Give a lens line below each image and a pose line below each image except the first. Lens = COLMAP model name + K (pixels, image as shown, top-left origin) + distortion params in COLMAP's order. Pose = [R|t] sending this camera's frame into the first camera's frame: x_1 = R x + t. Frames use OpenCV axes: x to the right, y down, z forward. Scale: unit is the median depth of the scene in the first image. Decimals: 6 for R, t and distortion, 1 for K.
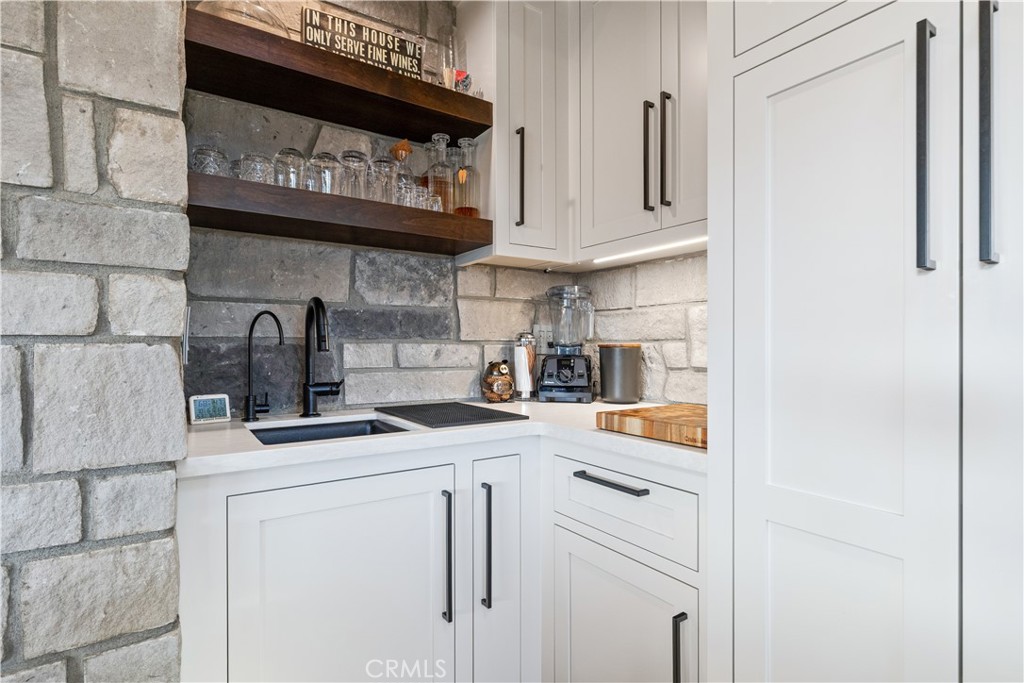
lens RADIAL K [[520.8, 0, 510.6], [0, 520.8, 344.7], [0, 0, 1]] dist [0.000669, -0.000973]
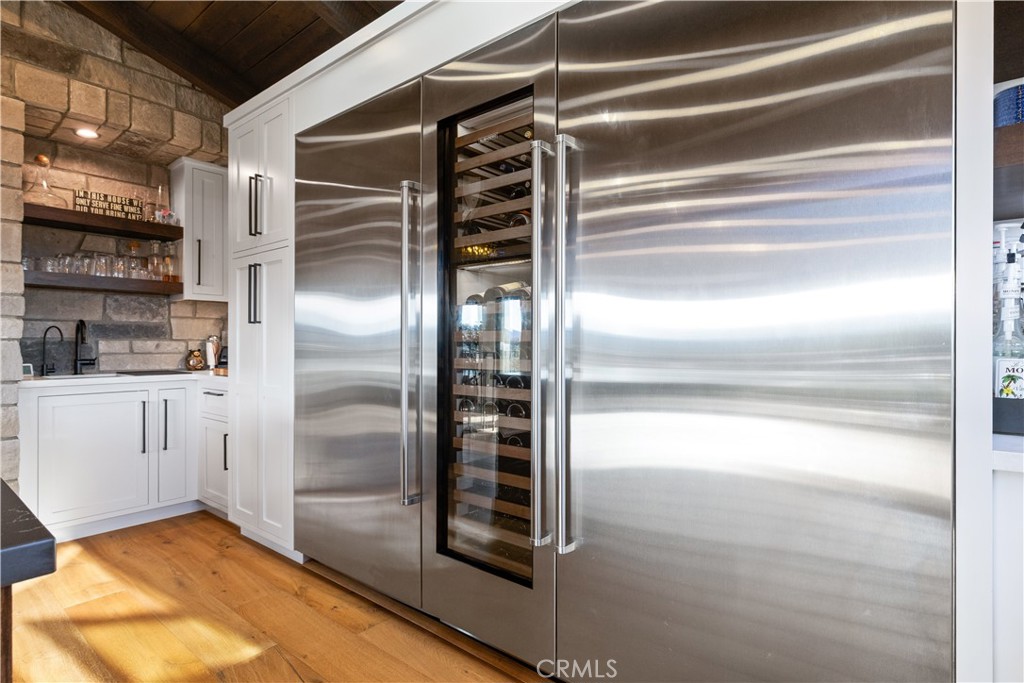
lens RADIAL K [[520.8, 0, 515.3], [0, 520.8, 341.1], [0, 0, 1]] dist [0.000669, -0.000973]
pose [[0.953843, 0.003256, 0.300288, 0.625097], [-0.002810, 0.999994, -0.001920, -0.001064], [-0.300293, 0.000987, 0.953847, -1.440746]]
